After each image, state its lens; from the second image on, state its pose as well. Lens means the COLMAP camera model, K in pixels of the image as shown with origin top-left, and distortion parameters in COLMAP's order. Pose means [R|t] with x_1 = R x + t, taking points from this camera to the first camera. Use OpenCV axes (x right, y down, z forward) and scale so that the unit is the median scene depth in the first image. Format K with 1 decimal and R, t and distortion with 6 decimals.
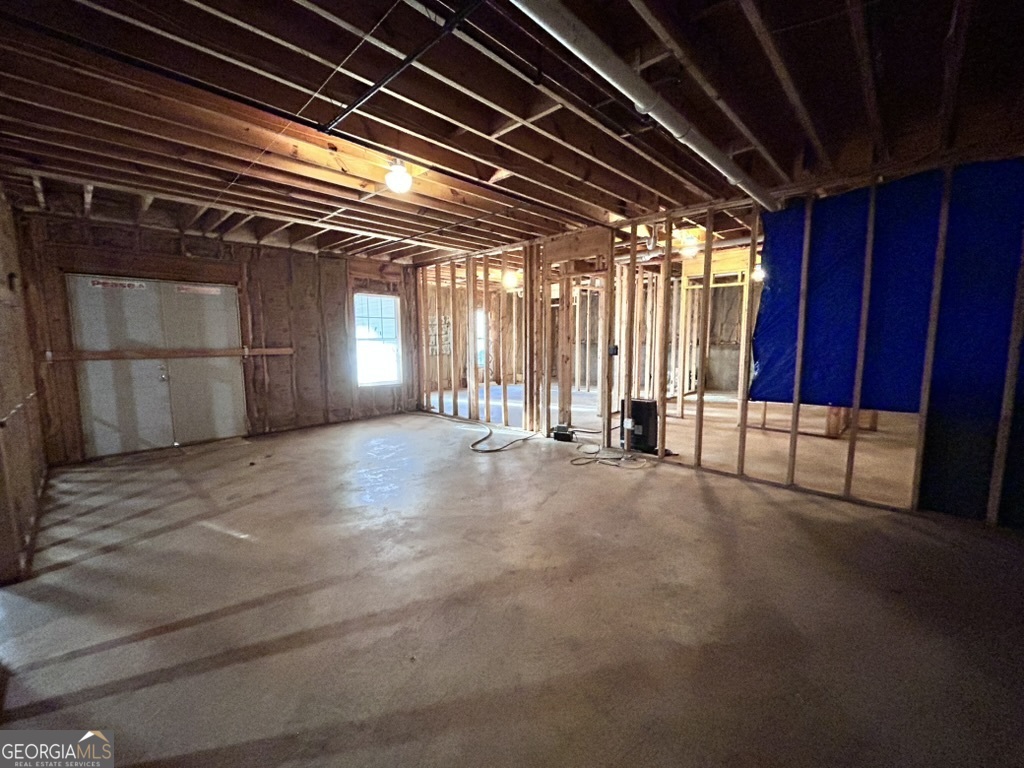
lens RADIAL K [[416.7, 0, 512.5], [0, 416.7, 384.4], [0, 0, 1]] dist [0.001940, -0.001545]
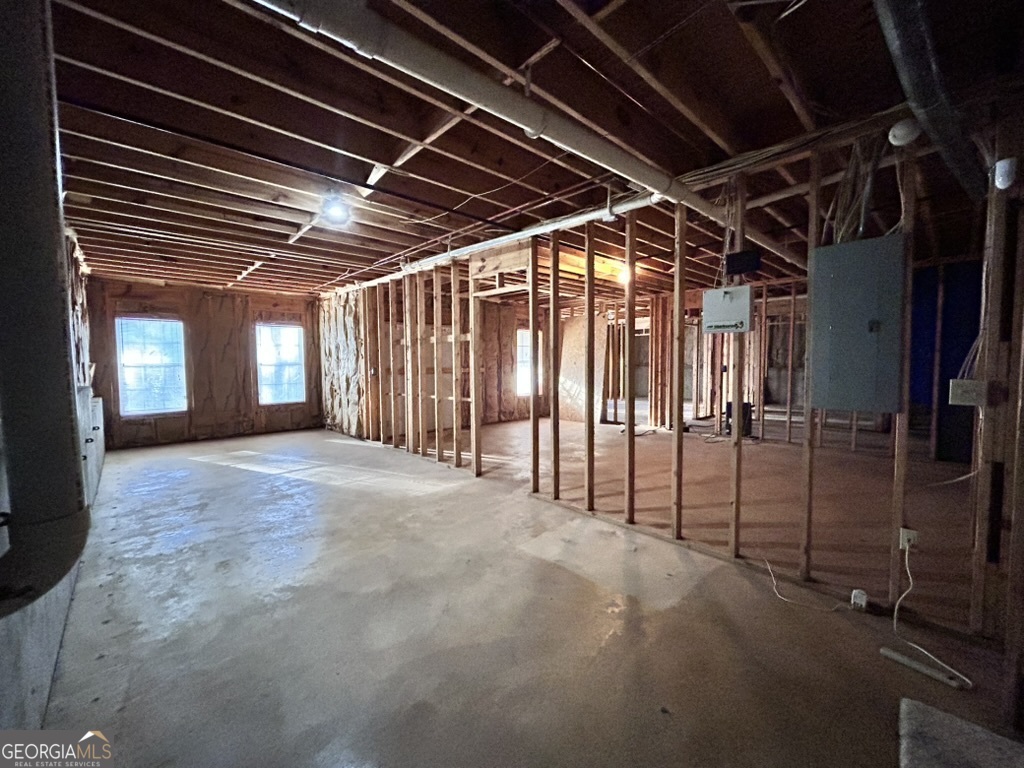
lens RADIAL K [[416.7, 0, 510.9], [0, 416.7, 381.7], [0, 0, 1]] dist [0.001940, -0.001545]
pose [[0.997226, 0.003443, -0.074347, -0.322343], [-0.008119, 0.998000, -0.062683, 0.050131], [0.073983, 0.063112, 0.995260, -0.424696]]
